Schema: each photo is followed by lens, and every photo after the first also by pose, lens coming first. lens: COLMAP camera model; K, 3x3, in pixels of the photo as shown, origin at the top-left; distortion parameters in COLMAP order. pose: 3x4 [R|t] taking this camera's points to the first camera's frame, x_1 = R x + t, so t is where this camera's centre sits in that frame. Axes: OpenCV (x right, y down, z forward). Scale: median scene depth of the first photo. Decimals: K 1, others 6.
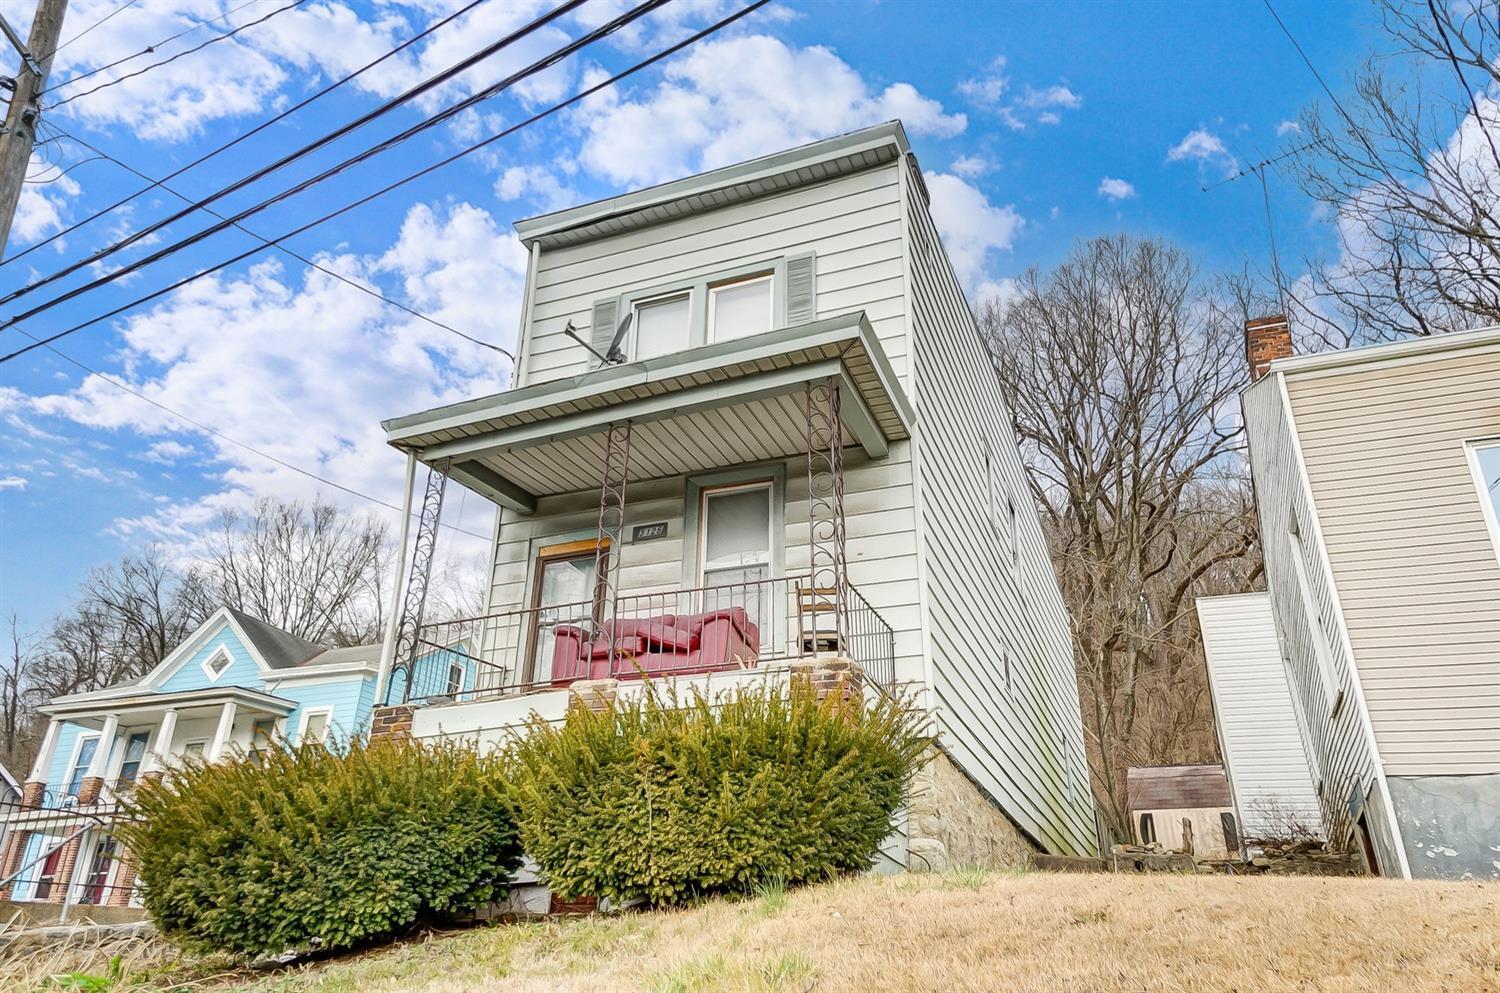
lens RADIAL K [[1091.2, 0, 747.2], [0, 1091.2, 464.4], [0, 0, 1]] dist [0.141532, -0.000790]
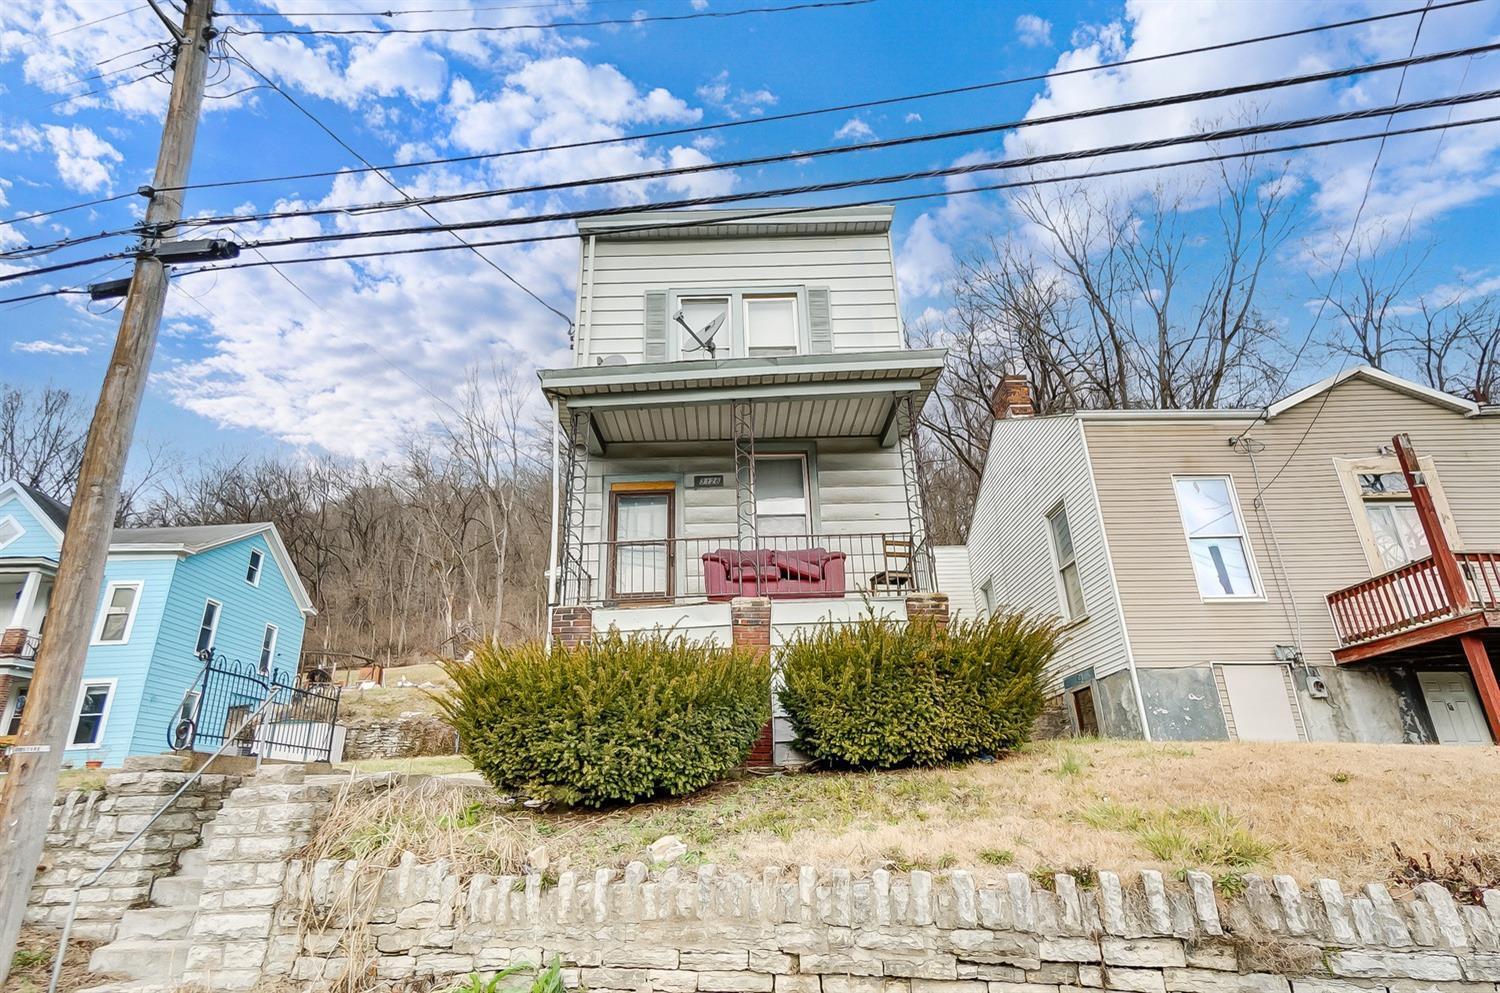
lens RADIAL K [[824.6, 0, 748.5], [0, 824.6, 465.3], [0, 0, 1]] dist [0.055700, -0.000923]
pose [[0.926458, 0.105943, 0.361182, -0.425985], [-0.125941, 0.991515, 0.032212, 0.005724], [-0.354705, -0.075331, 0.931939, 0.071649]]
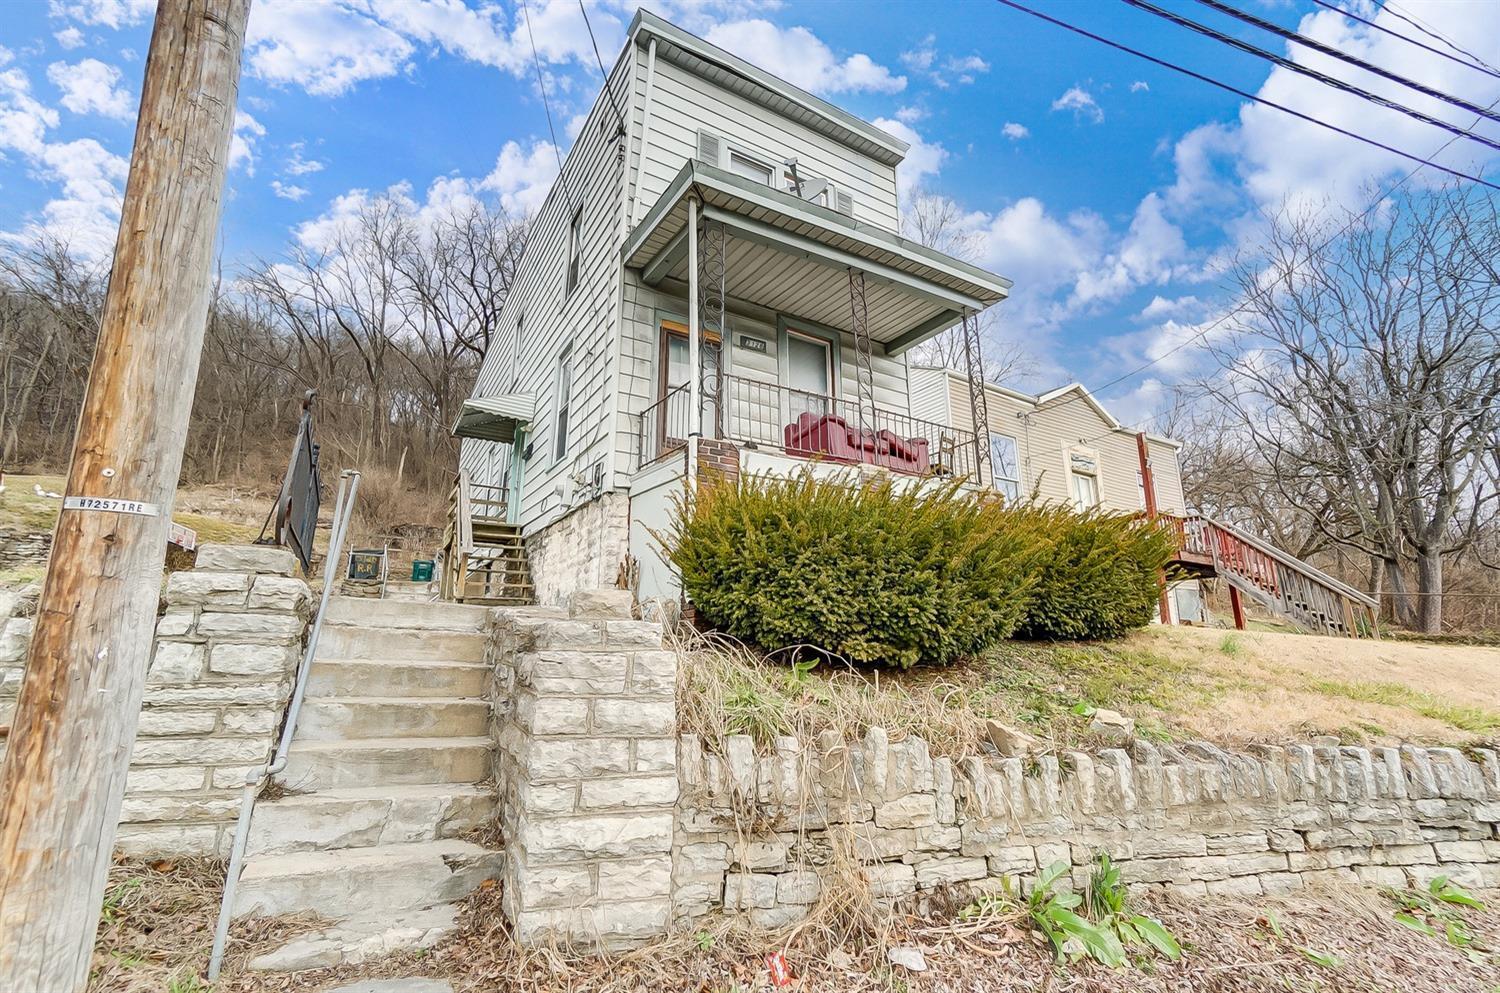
lens RADIAL K [[651.4, 0, 753.0], [0, 651.4, 468.8], [0, 0, 1]] dist [-0.013108, 0.013294]
pose [[0.618315, 0.202281, 0.759453, -0.678312], [-0.345297, 0.937972, 0.031297, 0.185707], [-0.706014, -0.281588, 0.649809, 0.490434]]
